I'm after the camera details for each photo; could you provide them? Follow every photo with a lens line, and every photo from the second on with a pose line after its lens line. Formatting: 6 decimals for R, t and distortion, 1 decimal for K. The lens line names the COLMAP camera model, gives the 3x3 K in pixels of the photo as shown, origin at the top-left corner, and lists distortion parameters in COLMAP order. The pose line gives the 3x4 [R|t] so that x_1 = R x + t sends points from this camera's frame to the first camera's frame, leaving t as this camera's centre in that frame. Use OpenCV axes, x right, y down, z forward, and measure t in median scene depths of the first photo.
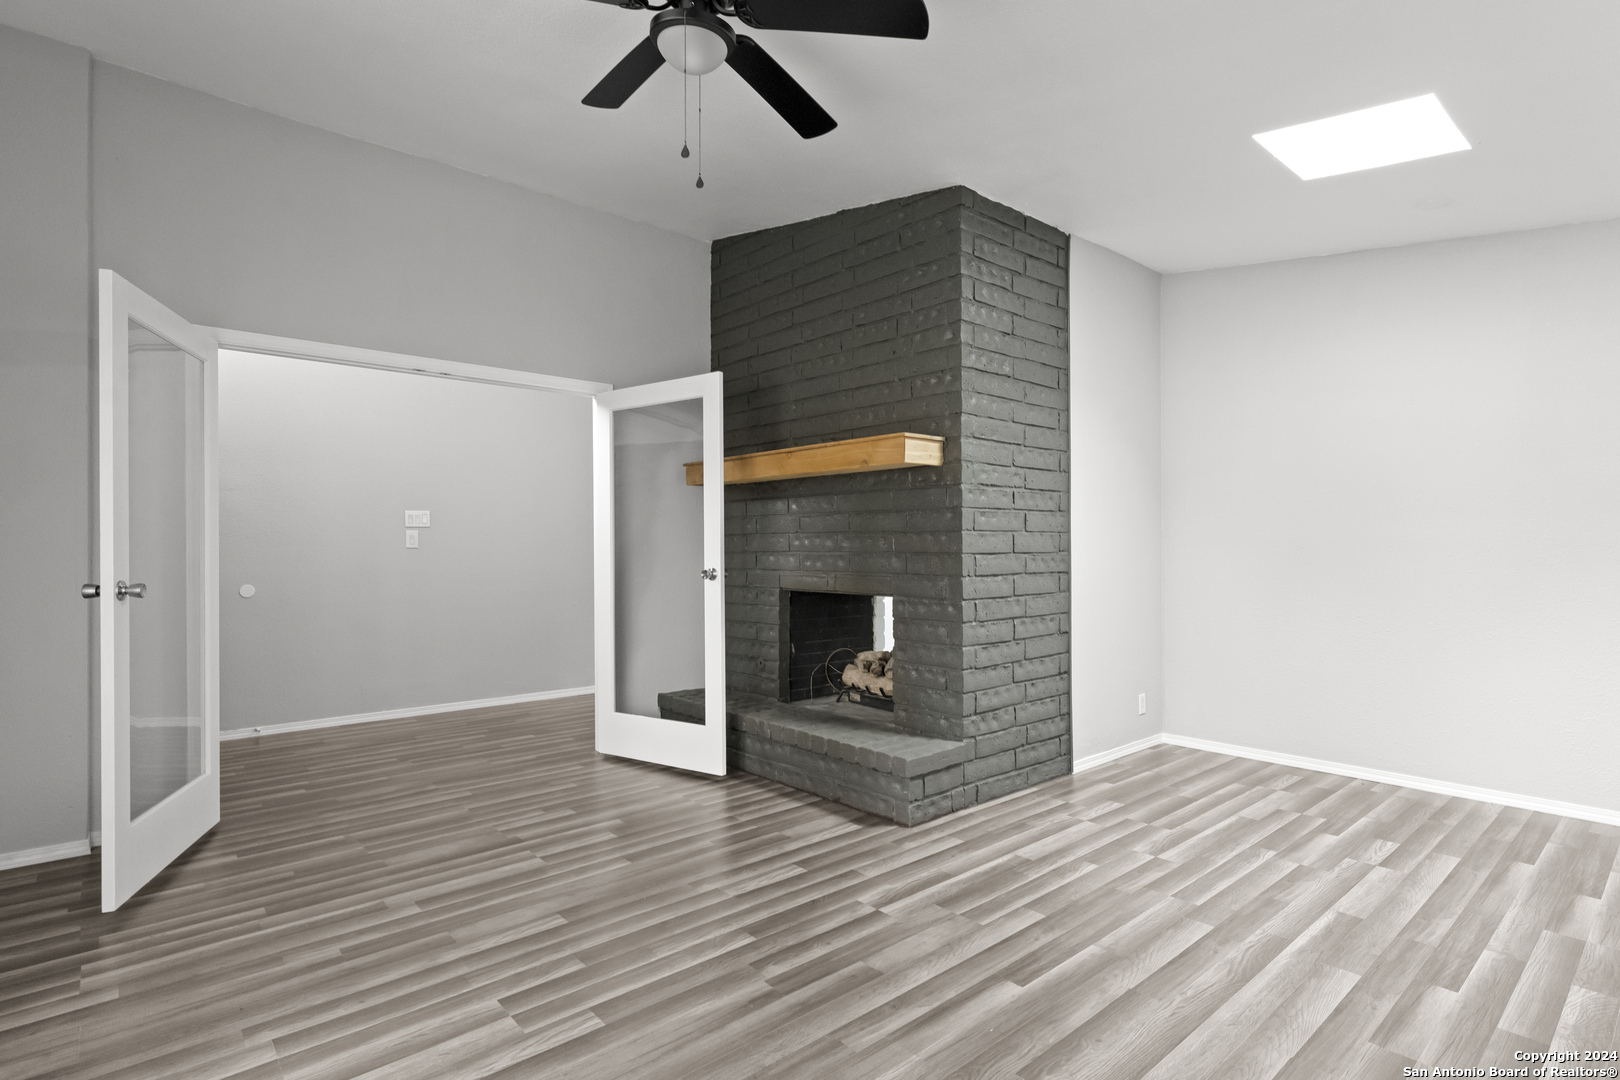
lens RADIAL K [[802.5, 0, 809.5], [0, 802.5, 550.4], [0, 0, 1]] dist [-0.001450, -0.000338]
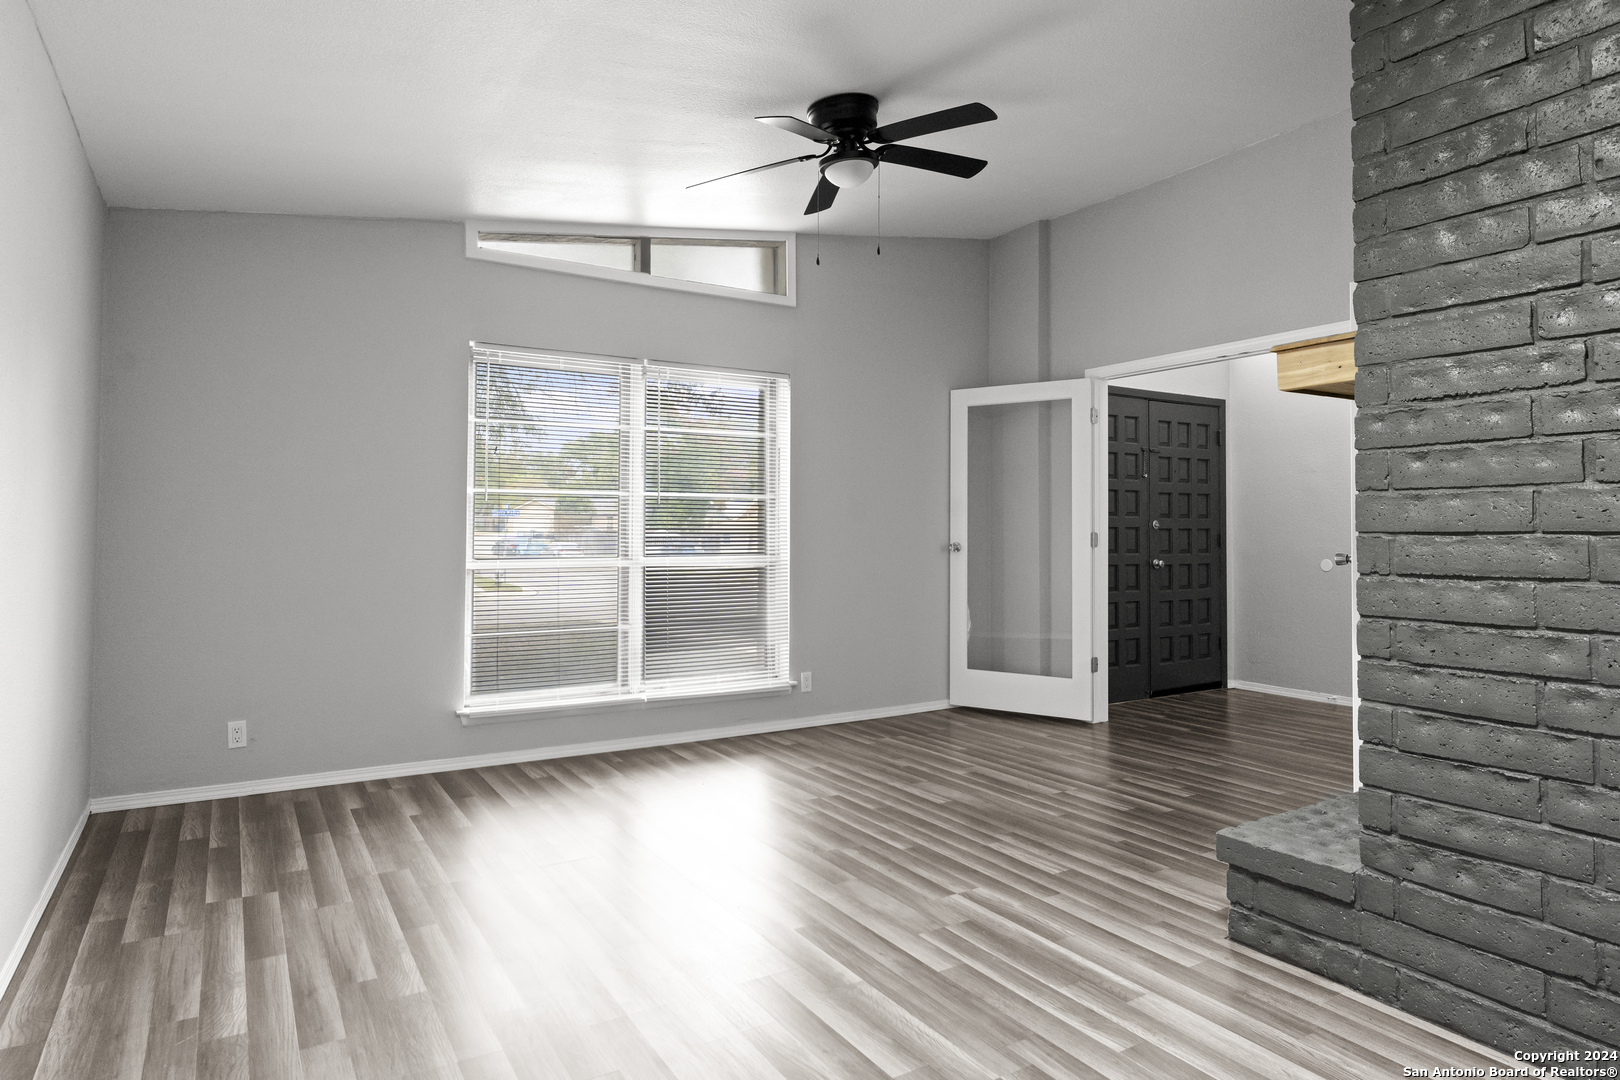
lens RADIAL K [[940.1, 0, 809.4], [0, 940.1, 504.9], [0, 0, 1]] dist [-0.001586, 0.002364]
pose [[-0.166006, -0.025151, -0.985804, 1.124836], [-0.003167, 0.999683, -0.024972, 0.003342], [0.986120, -0.001023, -0.166033, 0.908697]]
